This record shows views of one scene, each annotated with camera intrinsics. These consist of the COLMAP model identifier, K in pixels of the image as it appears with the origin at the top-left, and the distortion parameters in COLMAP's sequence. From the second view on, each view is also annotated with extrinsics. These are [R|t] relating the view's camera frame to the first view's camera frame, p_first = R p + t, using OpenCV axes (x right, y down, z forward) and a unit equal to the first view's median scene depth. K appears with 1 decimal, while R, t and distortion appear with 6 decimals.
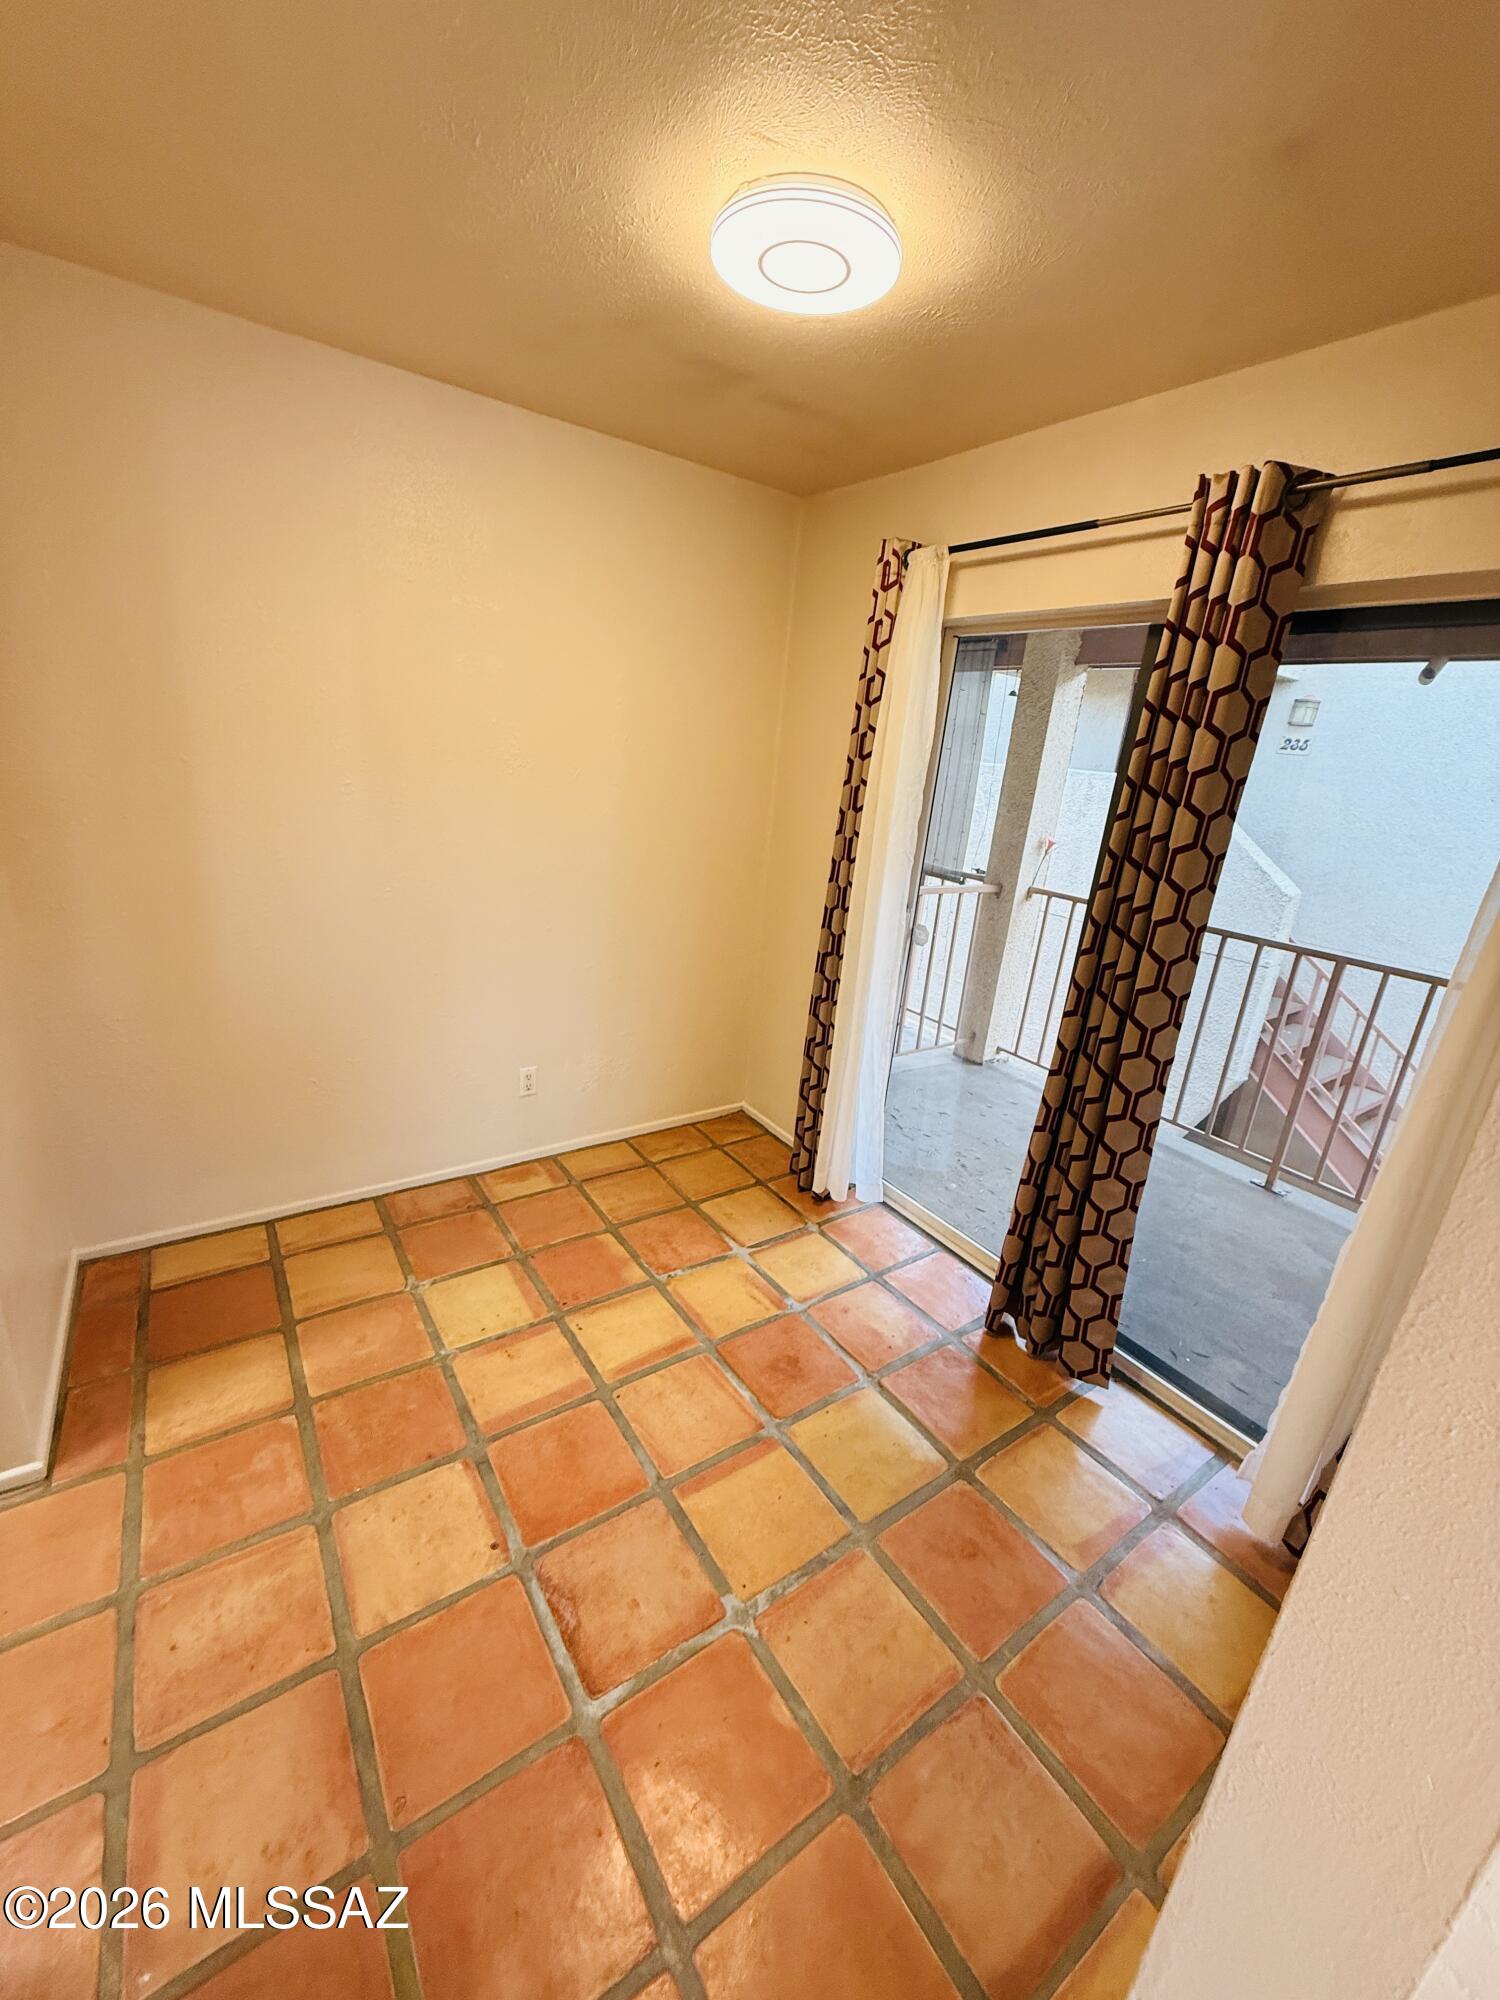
lens RADIAL K [[836.4, 0, 750.3], [0, 836.4, 997.3], [0, 0, 1]] dist [-0.000467, -0.000335]
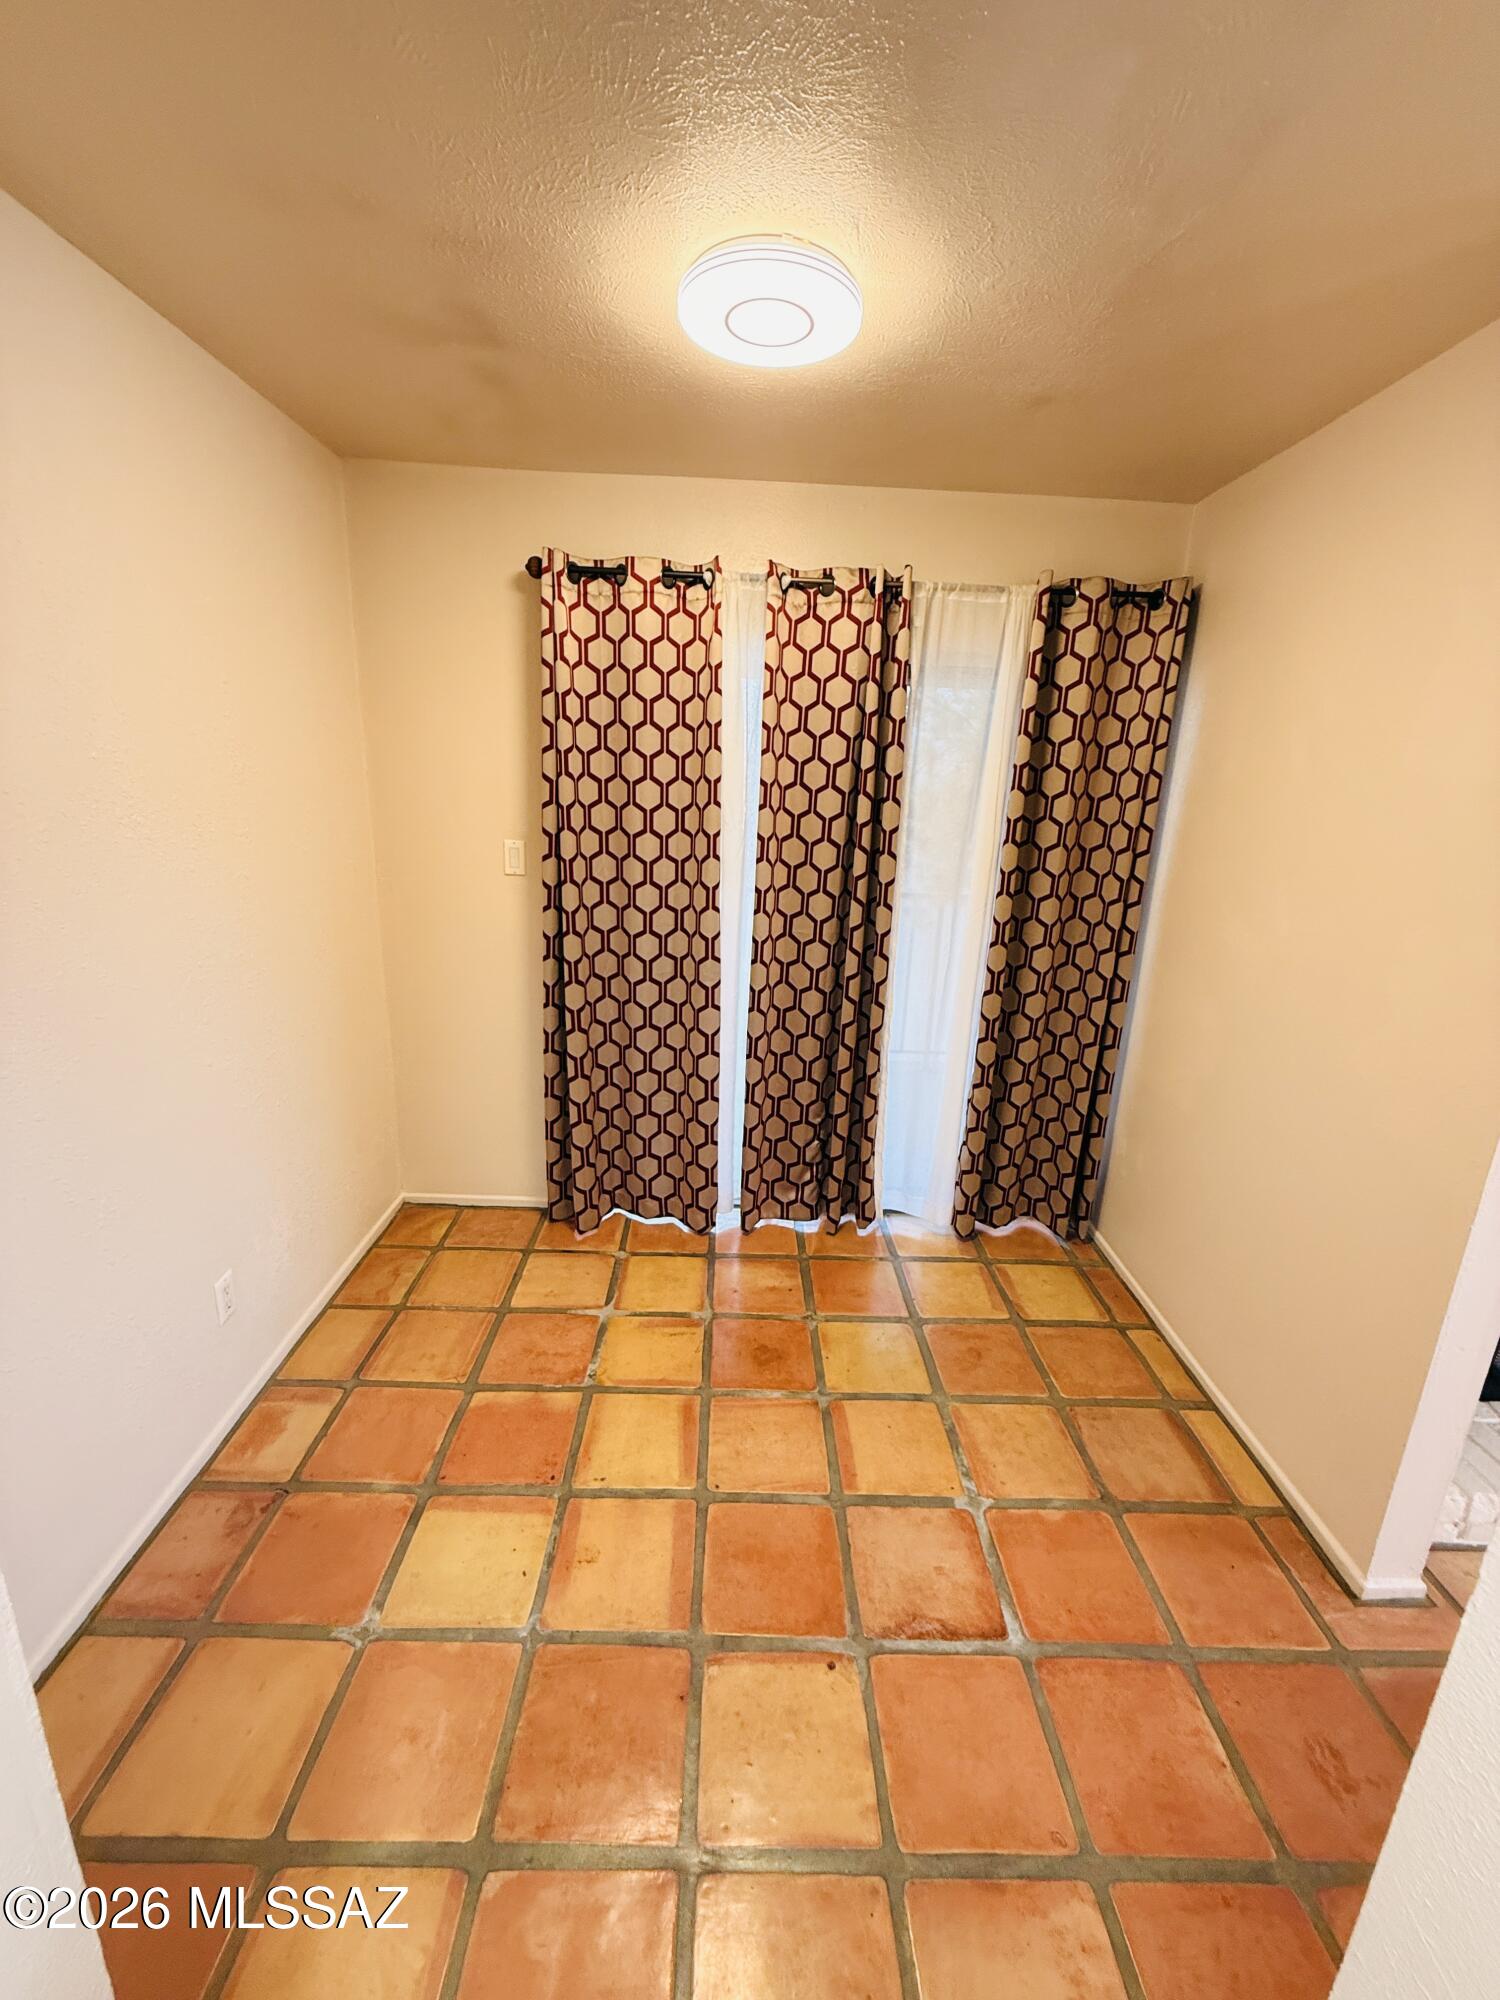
lens RADIAL K [[836.4, 0, 750.3], [0, 836.4, 997.3], [0, 0, 1]] dist [-0.000467, -0.000335]
pose [[0.521901, -0.280846, 0.805447, -0.702790], [0.251634, 0.952915, 0.169216, -0.177994], [-0.815046, 0.114364, 0.567997, 0.367804]]
